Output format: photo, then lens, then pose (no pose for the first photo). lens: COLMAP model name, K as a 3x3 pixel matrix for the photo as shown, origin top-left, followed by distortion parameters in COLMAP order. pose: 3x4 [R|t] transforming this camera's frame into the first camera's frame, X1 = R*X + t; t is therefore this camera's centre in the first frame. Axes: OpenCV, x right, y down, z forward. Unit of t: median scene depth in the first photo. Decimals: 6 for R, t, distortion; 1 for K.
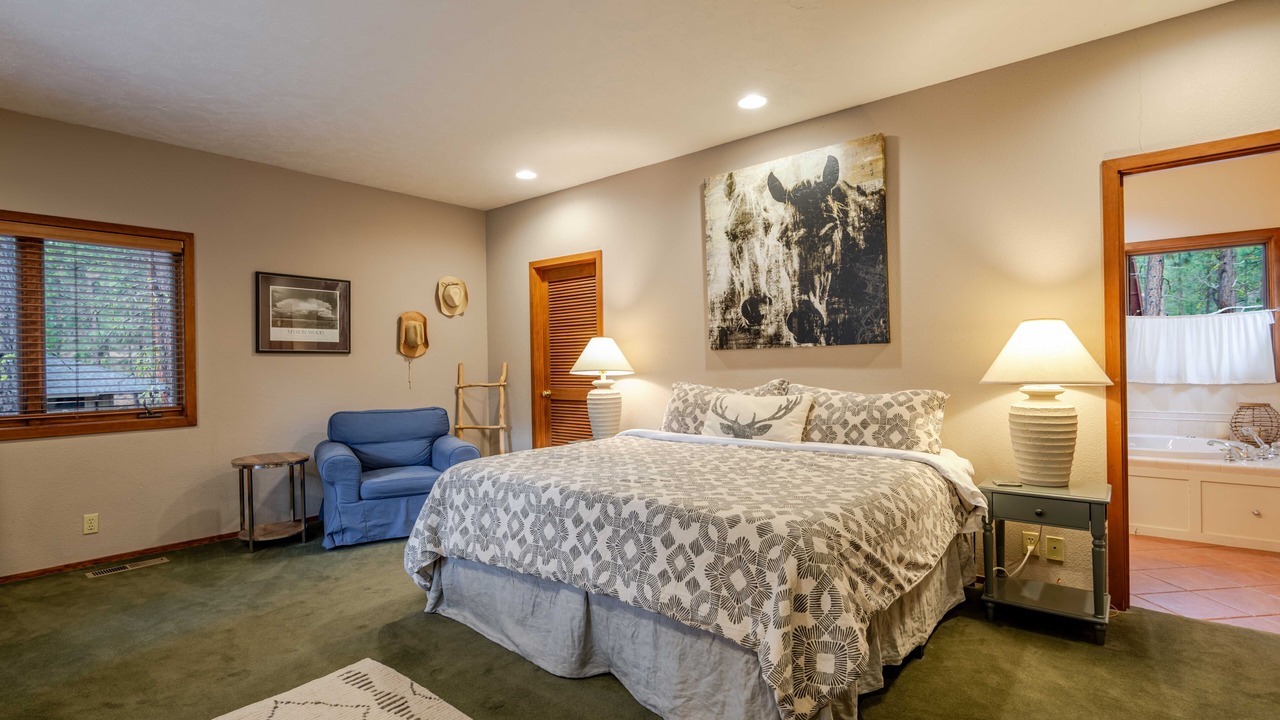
lens RADIAL K [[603.3, 0, 636.2], [0, 603.3, 353.0], [0, 0, 1]] dist [-0.012513, -0.000747]
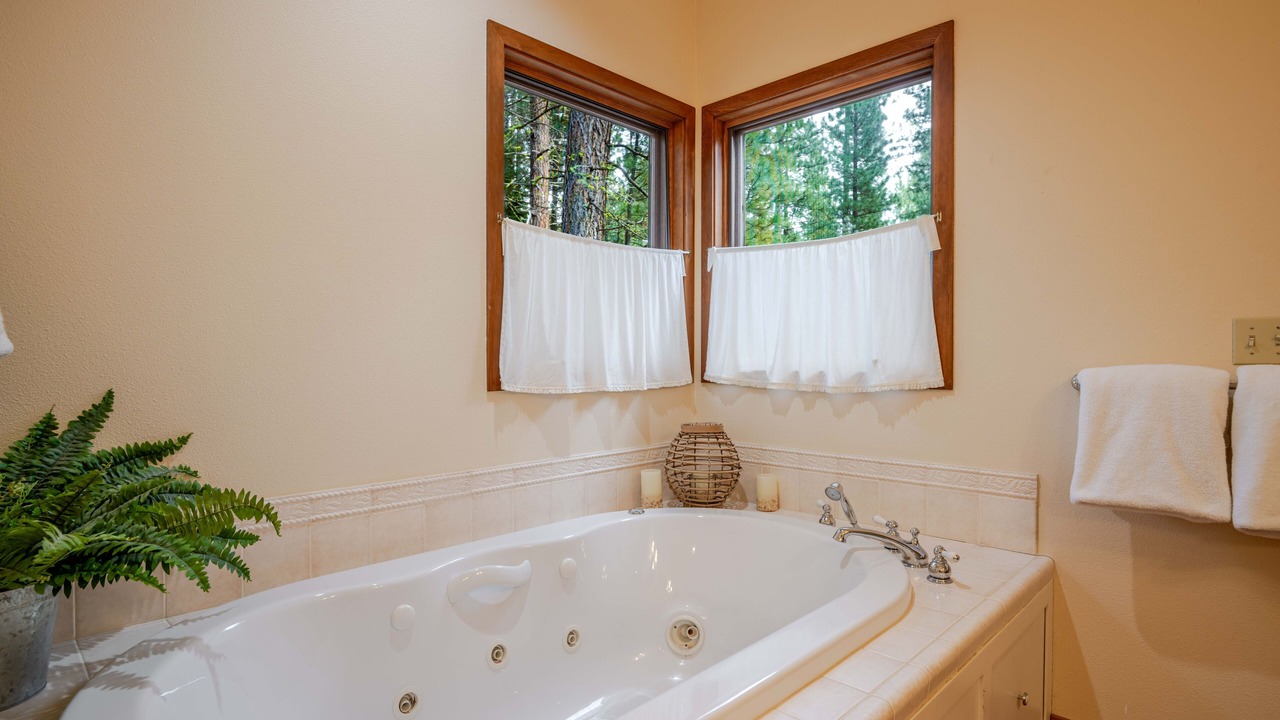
lens RADIAL K [[665.9, 0, 639.2], [0, 665.9, 362.2], [0, 0, 1]] dist [-0.004013, -0.001316]
pose [[0.069126, 0.003740, 0.997601, 0.414755], [-0.011616, 0.999928, -0.002944, 0.029823], [-0.997540, -0.011385, 0.069164, 0.917621]]
